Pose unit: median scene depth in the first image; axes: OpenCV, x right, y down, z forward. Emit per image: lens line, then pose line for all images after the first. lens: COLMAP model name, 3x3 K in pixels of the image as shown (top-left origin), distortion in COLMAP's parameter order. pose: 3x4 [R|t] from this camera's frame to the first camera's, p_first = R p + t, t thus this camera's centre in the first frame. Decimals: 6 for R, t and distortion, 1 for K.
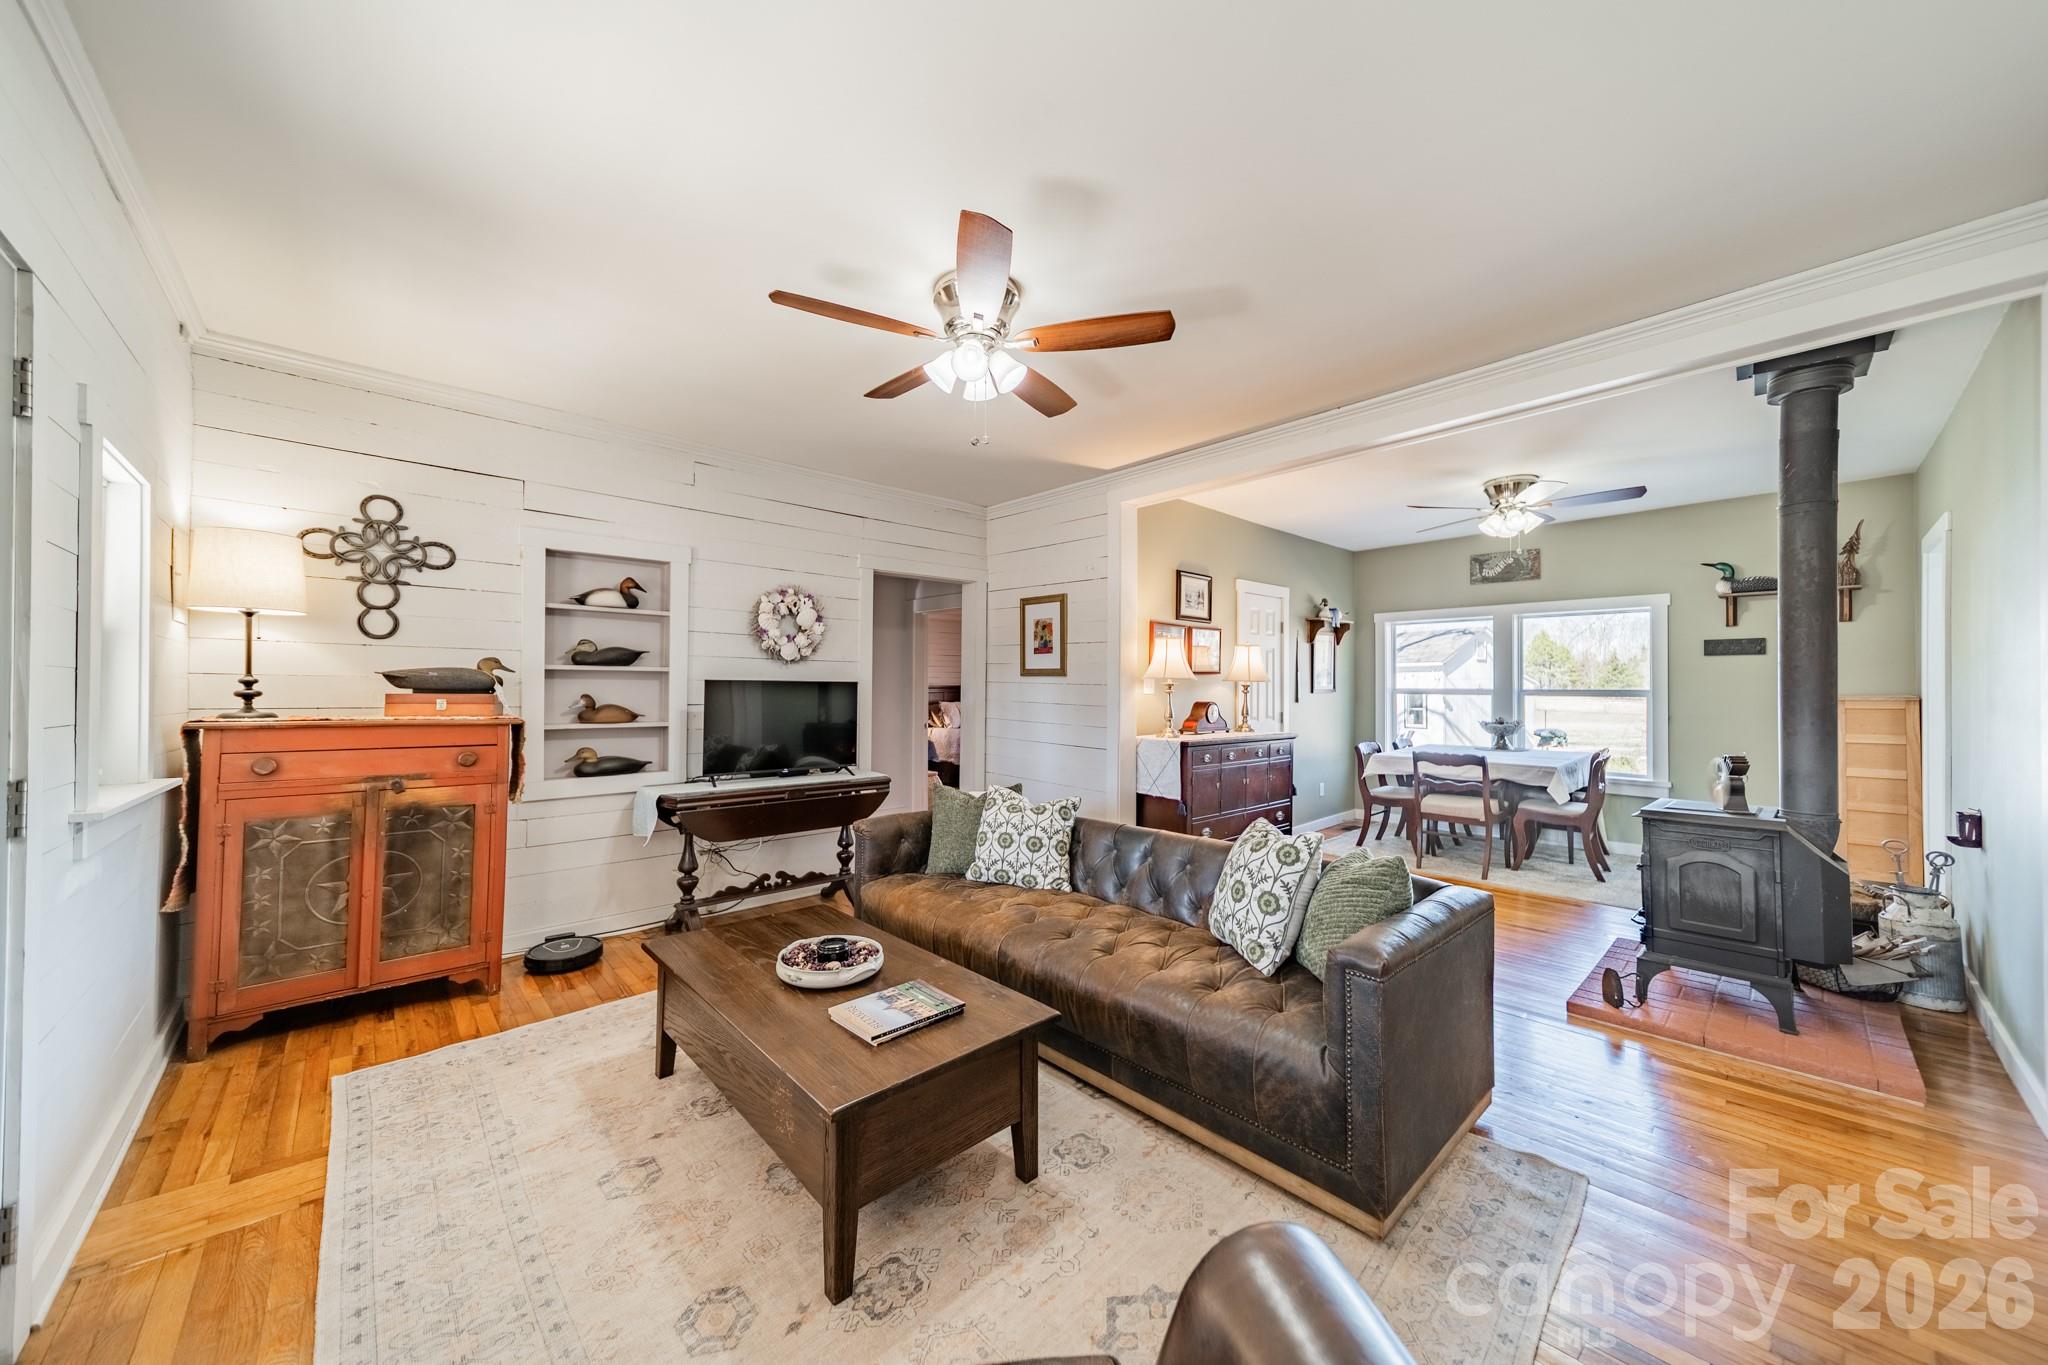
lens RADIAL K [[721.4, 0, 1024.6], [0, 721.4, 682.6], [0, 0, 1]] dist [0.007364, 0.000226]
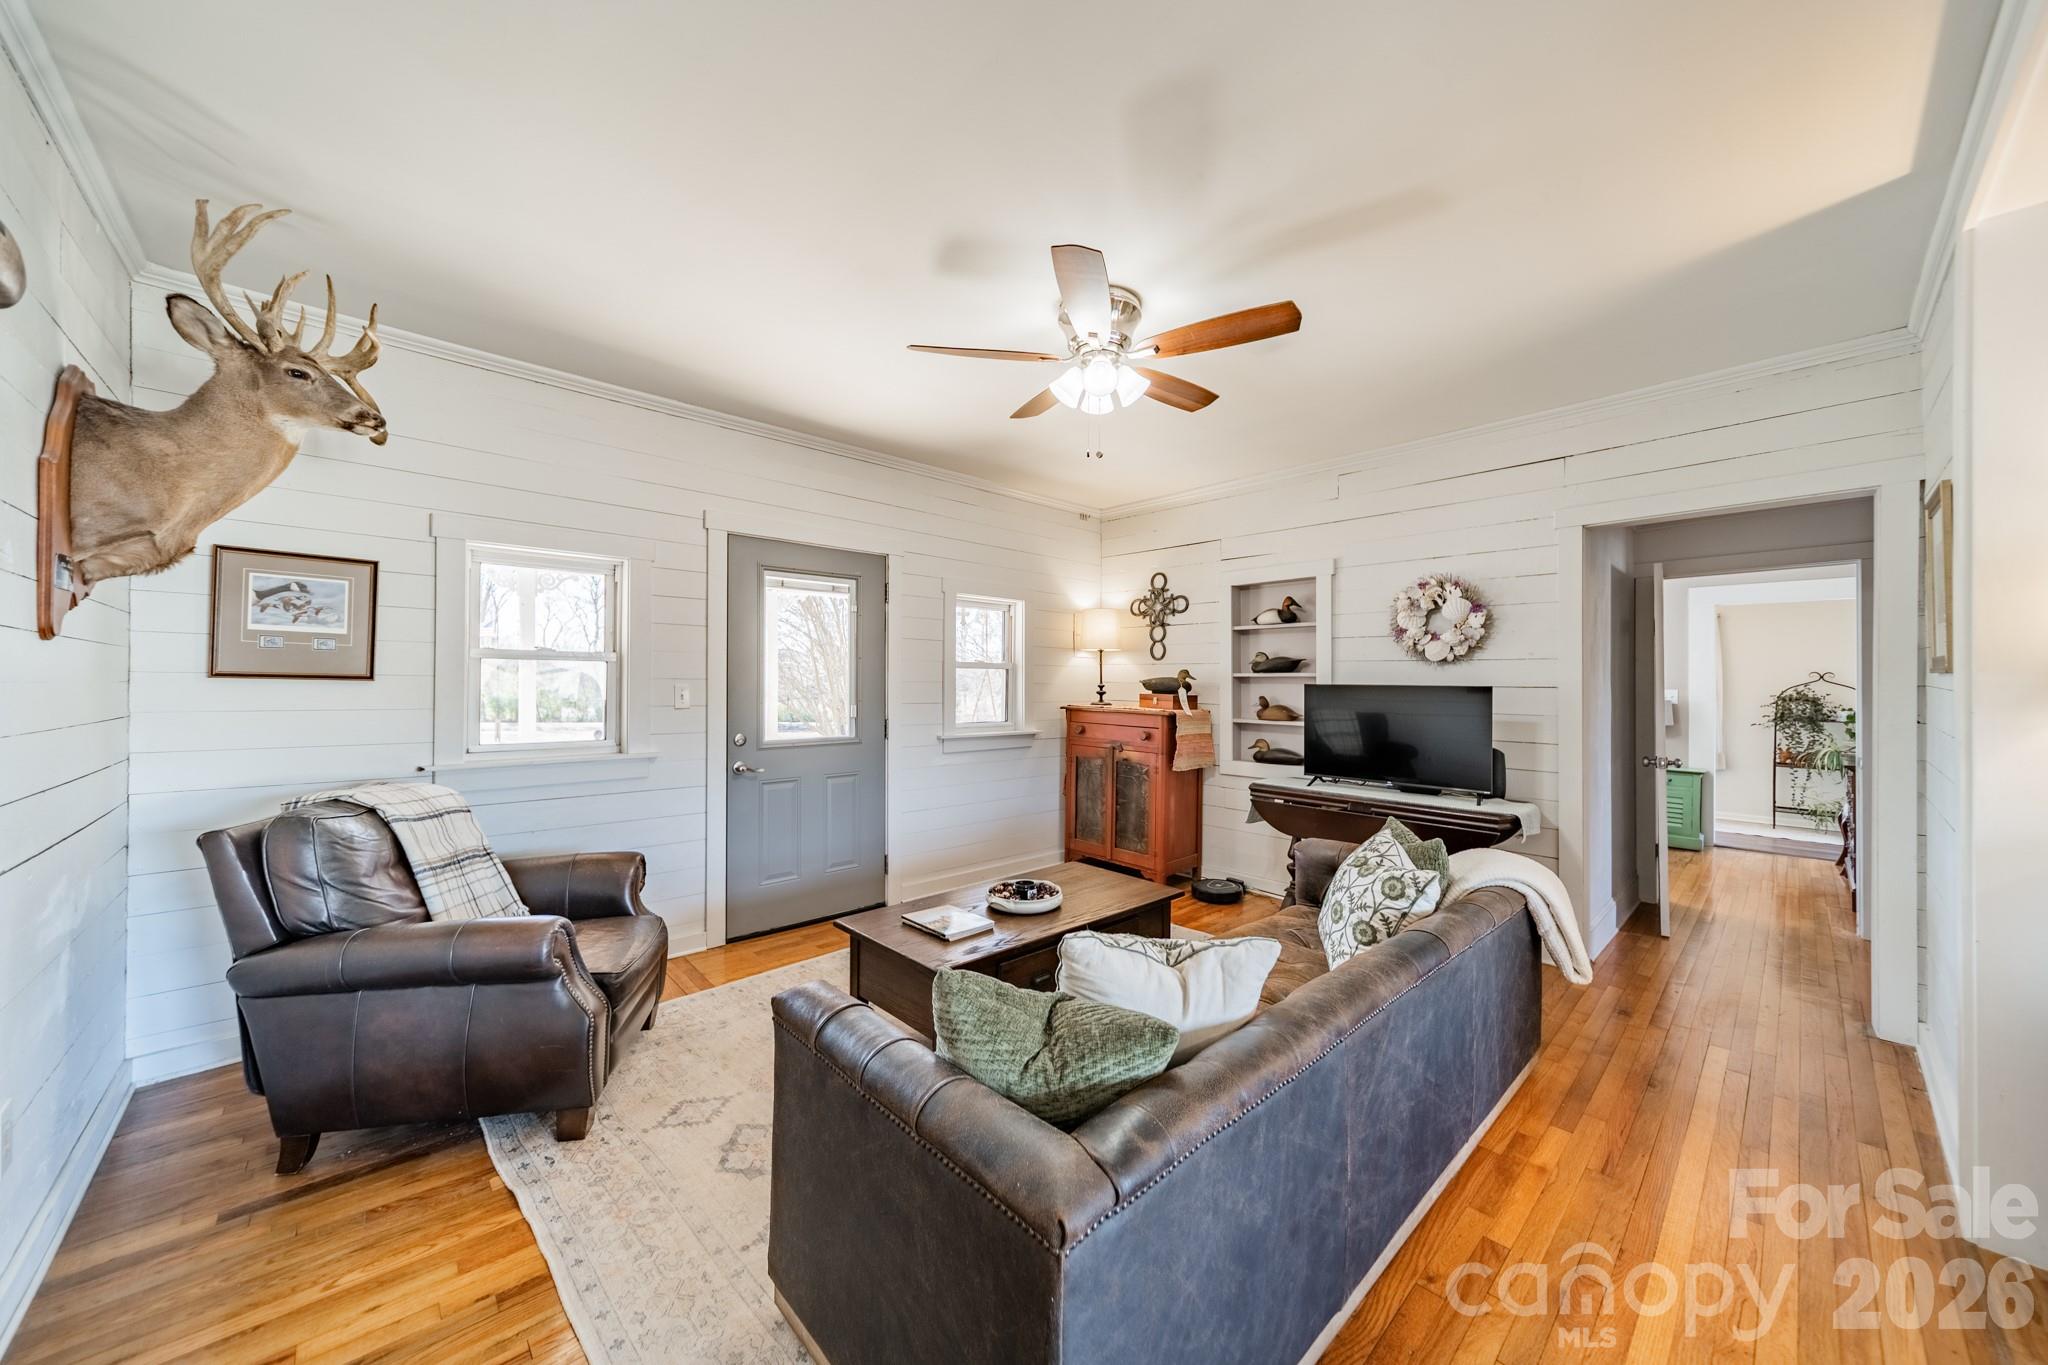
lens RADIAL K [[721.4, 0, 1026.5], [0, 721.4, 678.8], [0, 0, 1]] dist [0.007364, 0.000226]
pose [[0.008475, -0.008567, -0.999927, 0.582234], [0.002717, 0.999960, -0.008544, -0.003718], [0.999960, -0.002644, 0.008498, 0.537904]]
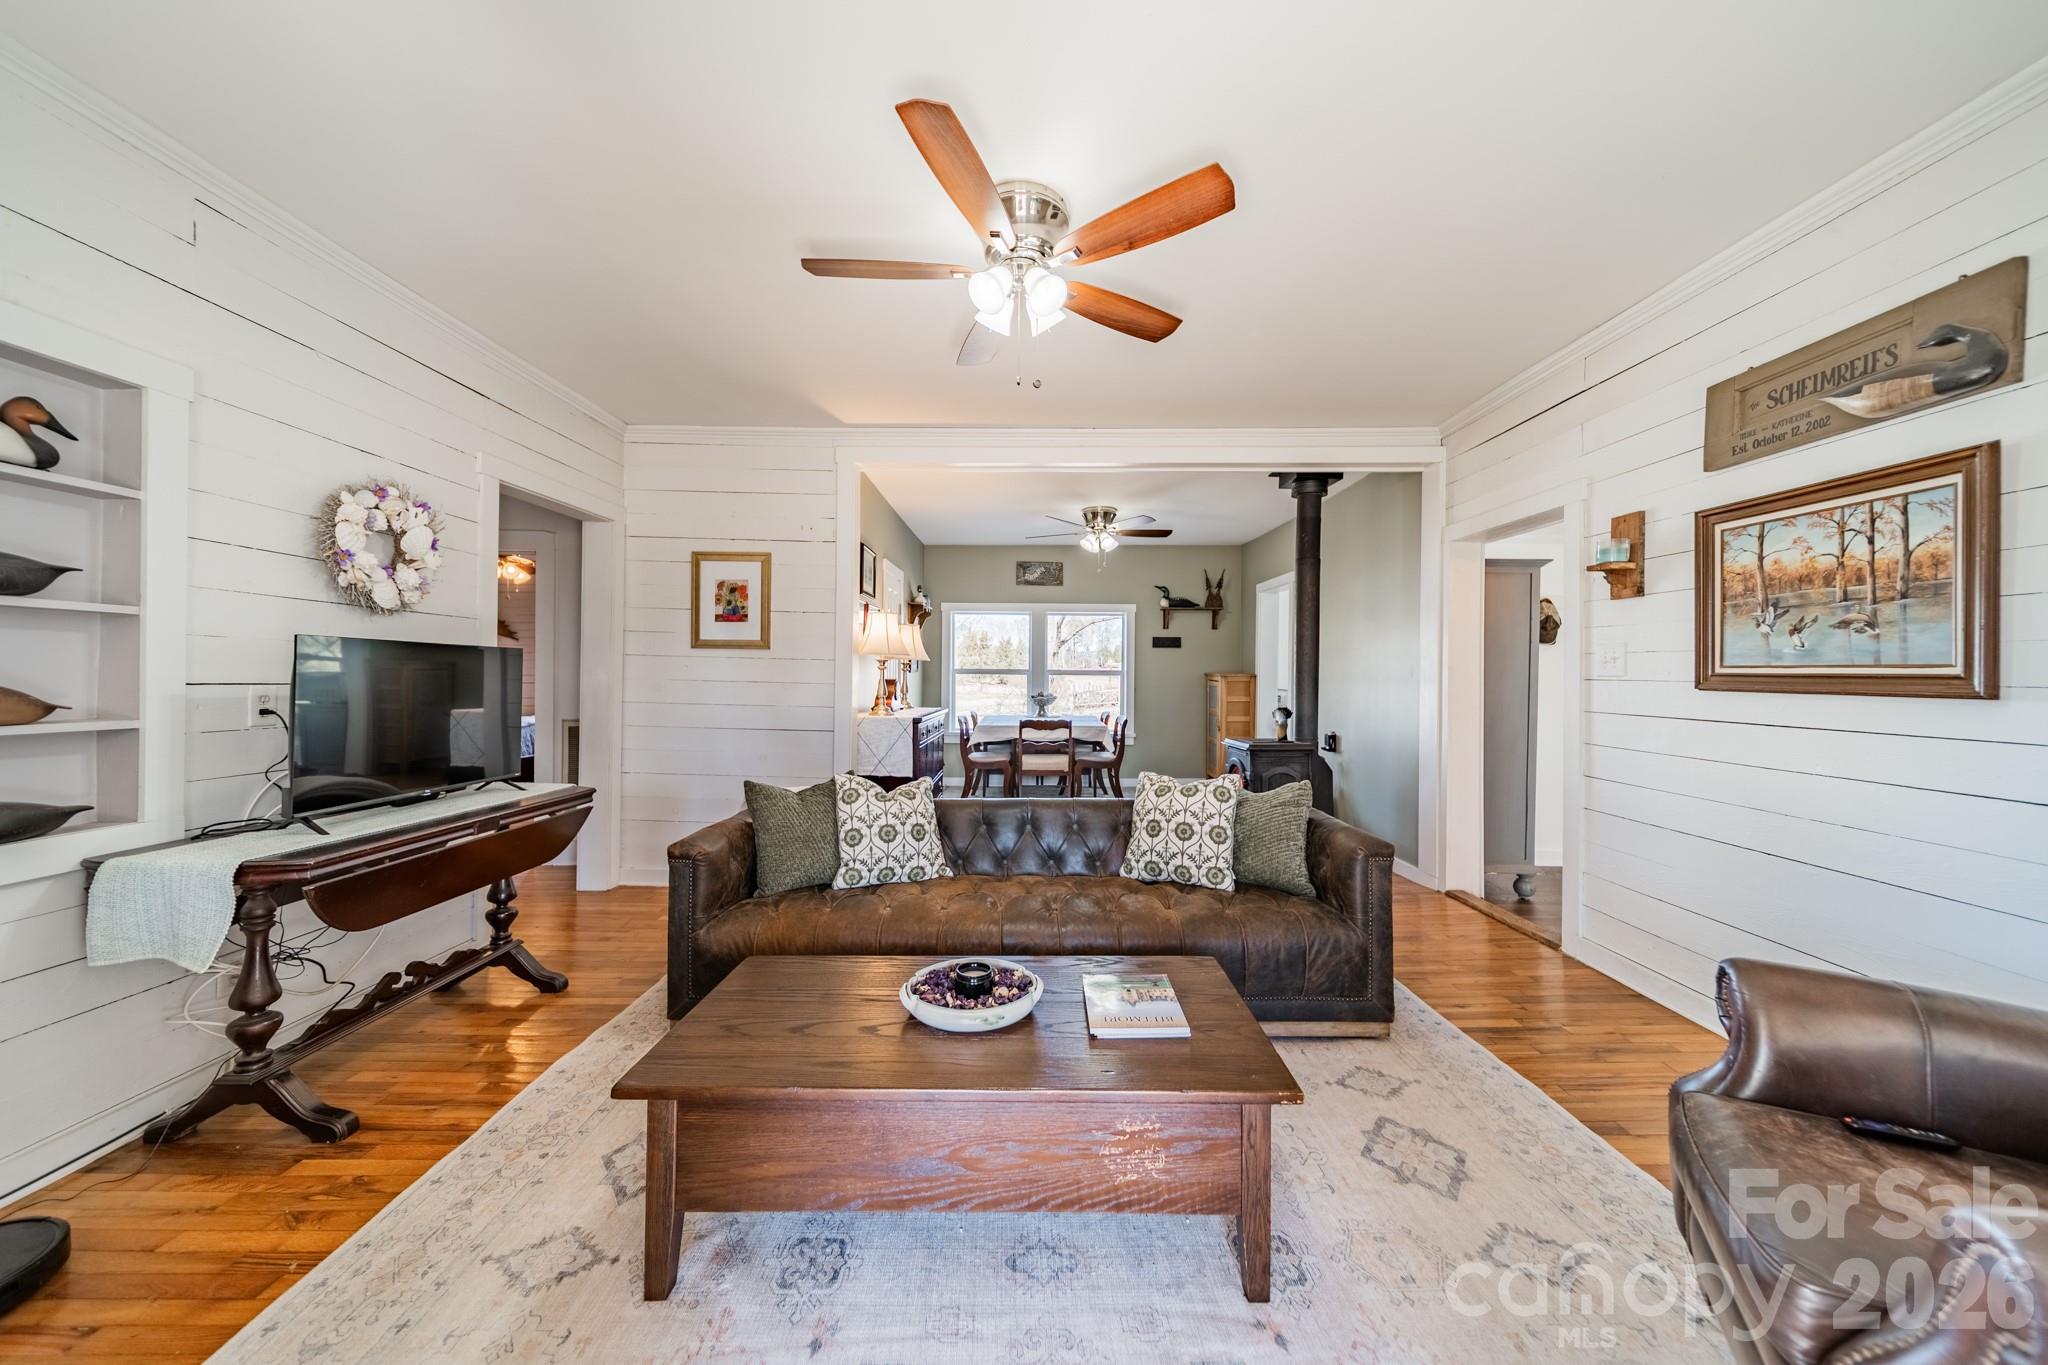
lens RADIAL K [[721.4, 0, 1026.2], [0, 721.4, 680.2], [0, 0, 1]] dist [0.007364, 0.000226]
pose [[0.680232, -0.004193, 0.732985, -0.437072], [-0.008789, 0.999865, 0.013877, 0.015582], [-0.732944, -0.015882, 0.680103, 0.227468]]
